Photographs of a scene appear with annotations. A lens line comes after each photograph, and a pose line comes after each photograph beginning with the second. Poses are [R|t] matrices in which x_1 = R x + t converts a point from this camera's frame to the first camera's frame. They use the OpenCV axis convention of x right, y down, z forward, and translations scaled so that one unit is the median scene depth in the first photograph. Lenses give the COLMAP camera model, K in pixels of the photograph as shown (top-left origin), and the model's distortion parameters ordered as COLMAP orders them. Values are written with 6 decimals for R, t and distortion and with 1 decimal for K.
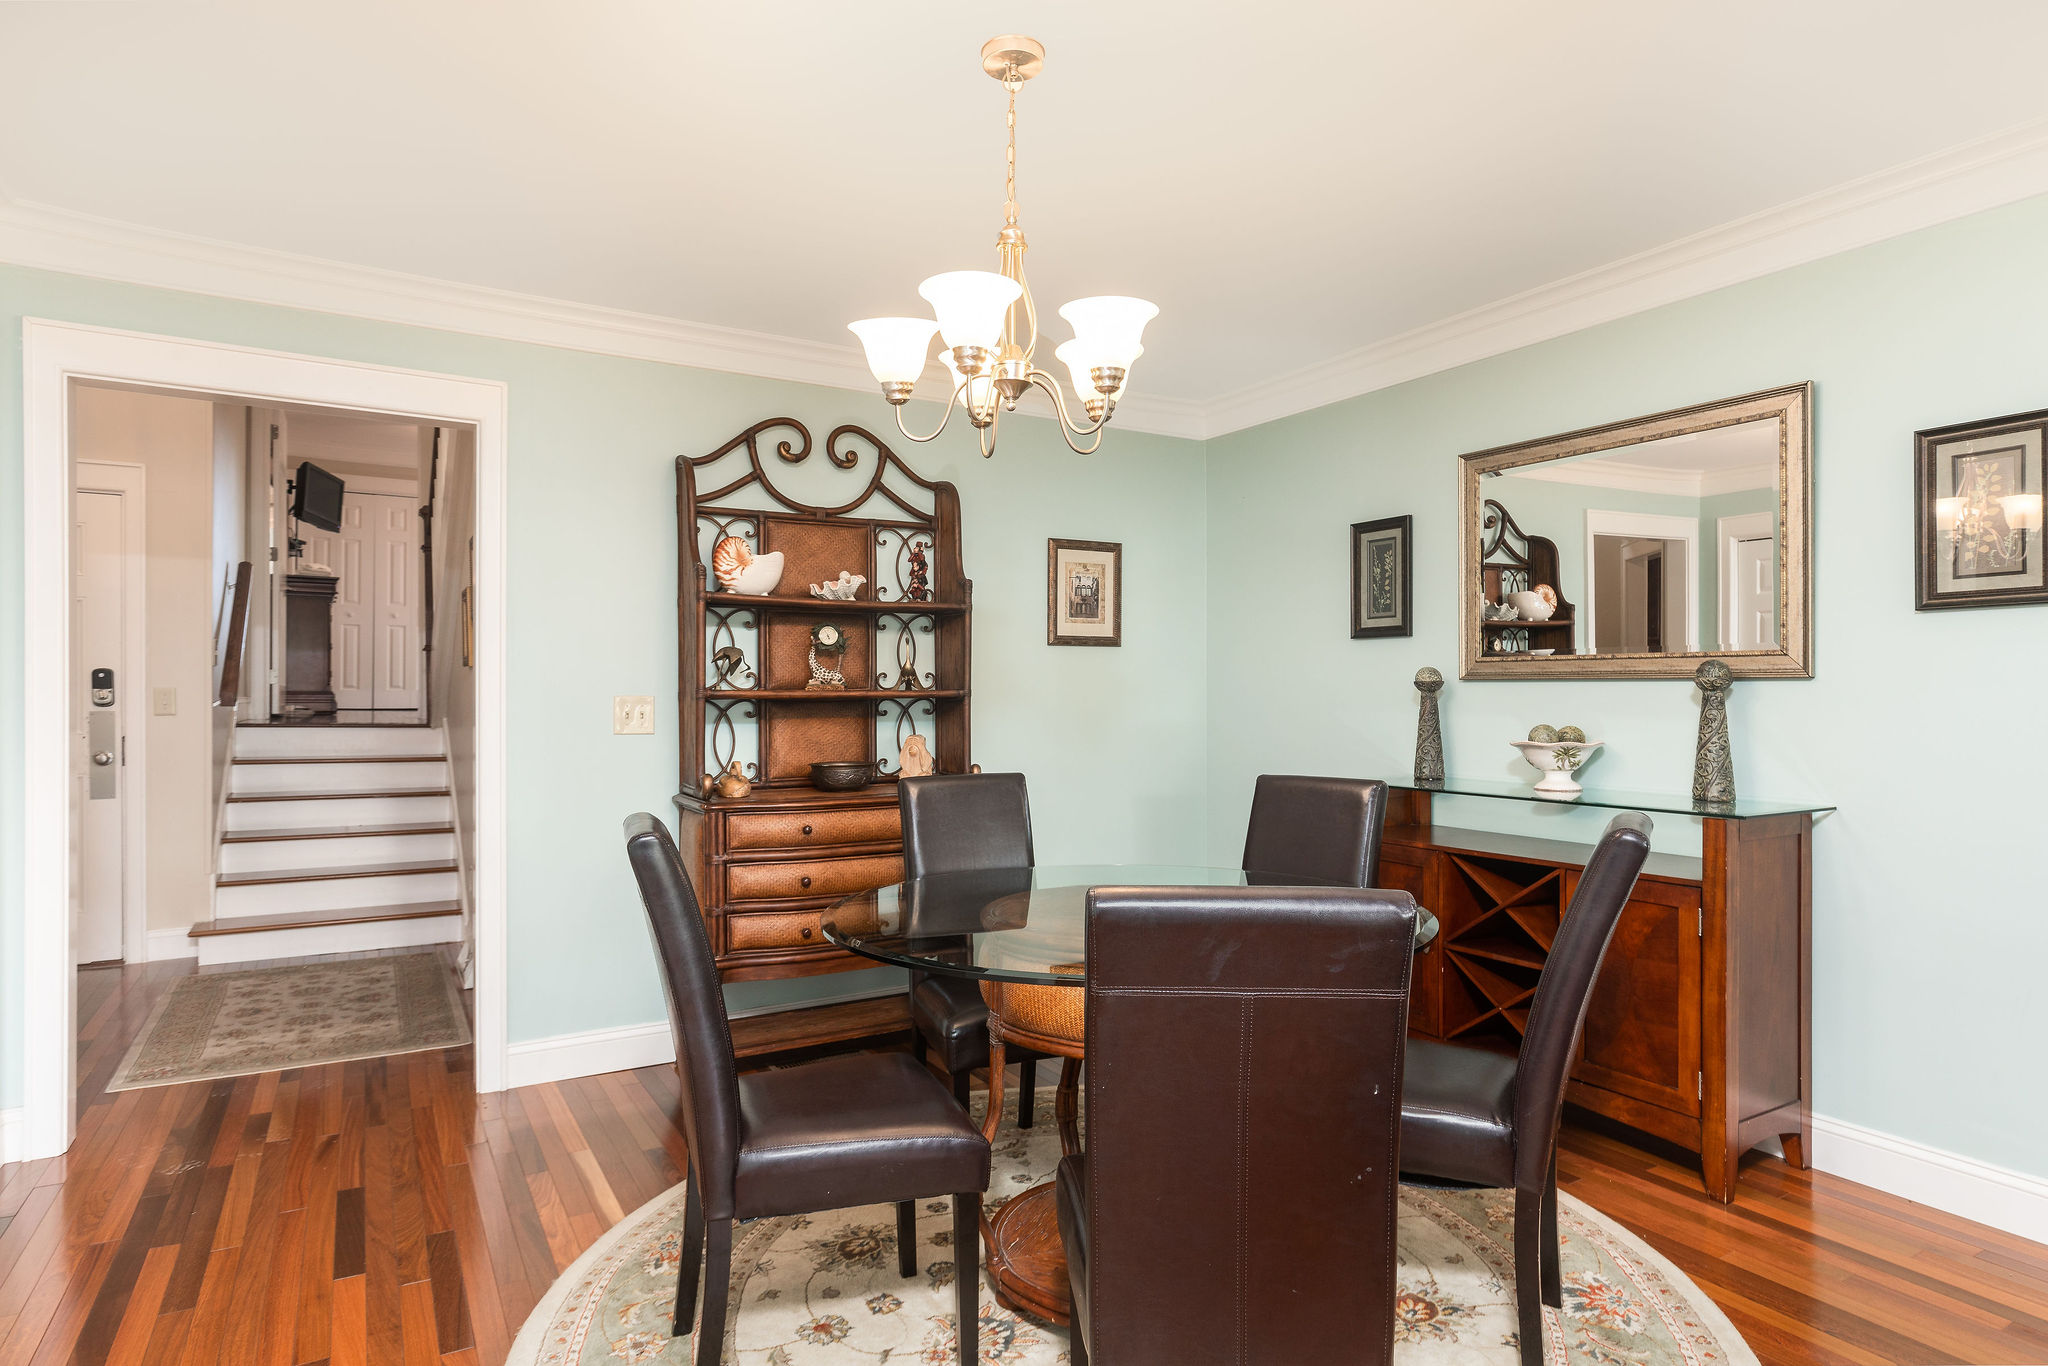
lens RADIAL K [[1151.0, 0, 1026.4], [0, 1151.0, 678.7], [0, 0, 1]] dist [-0.019355, -0.000002]
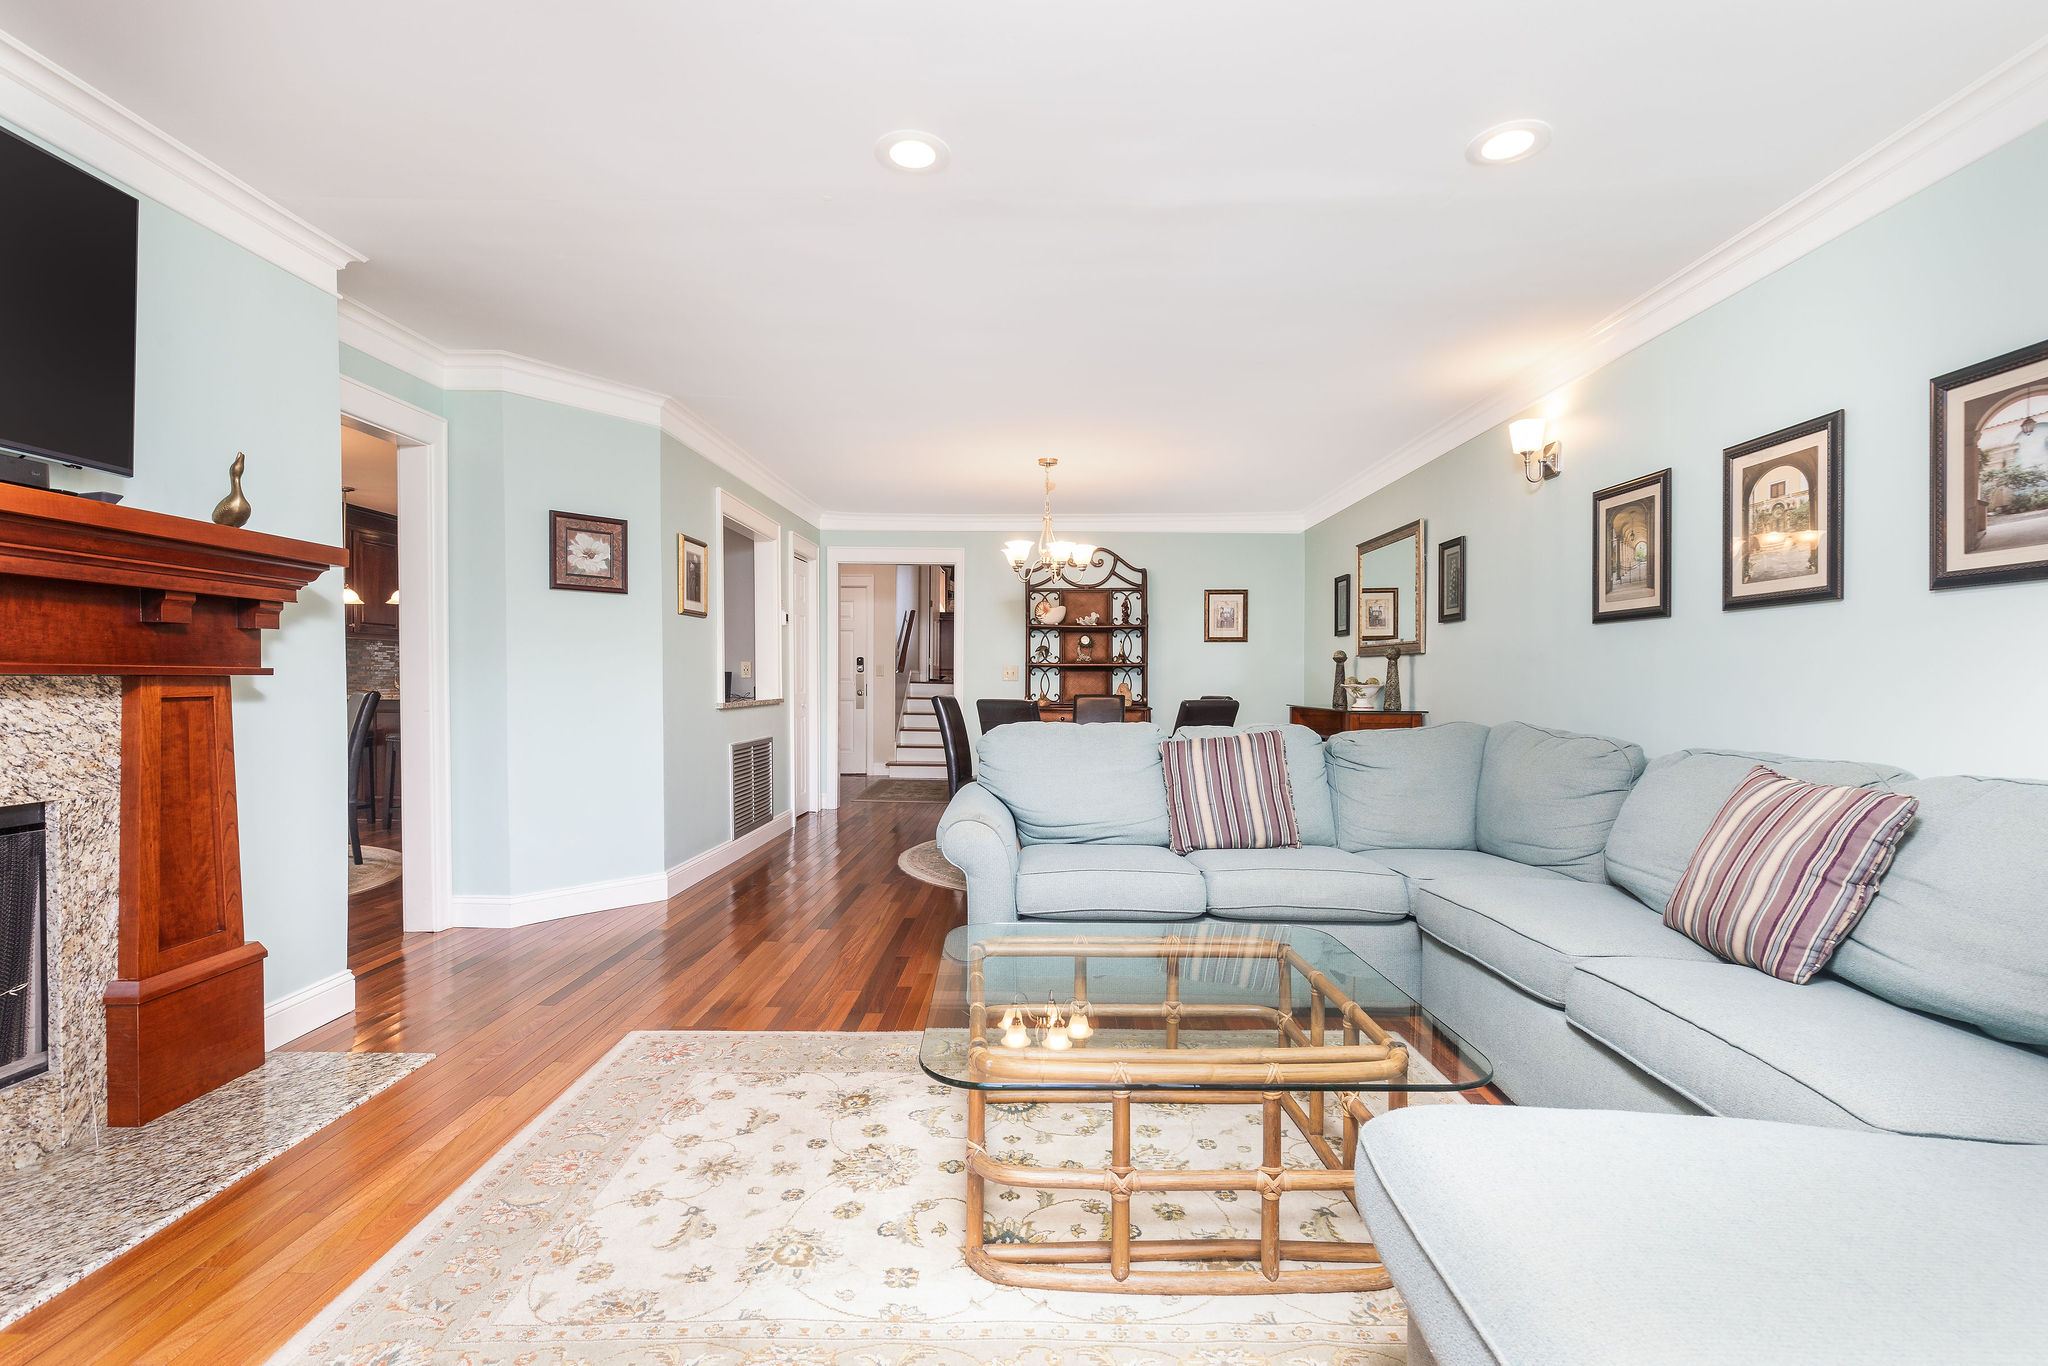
lens RADIAL K [[954.9, 0, 1026.9], [0, 954.9, 690.8], [0, 0, 1]] dist [0.005920, 0.000365]
pose [[0.851972, 0.010548, -0.523481, 0.727541], [0.003107, 0.999678, 0.025199, 0.017489], [0.523578, -0.023096, 0.851665, -0.716791]]
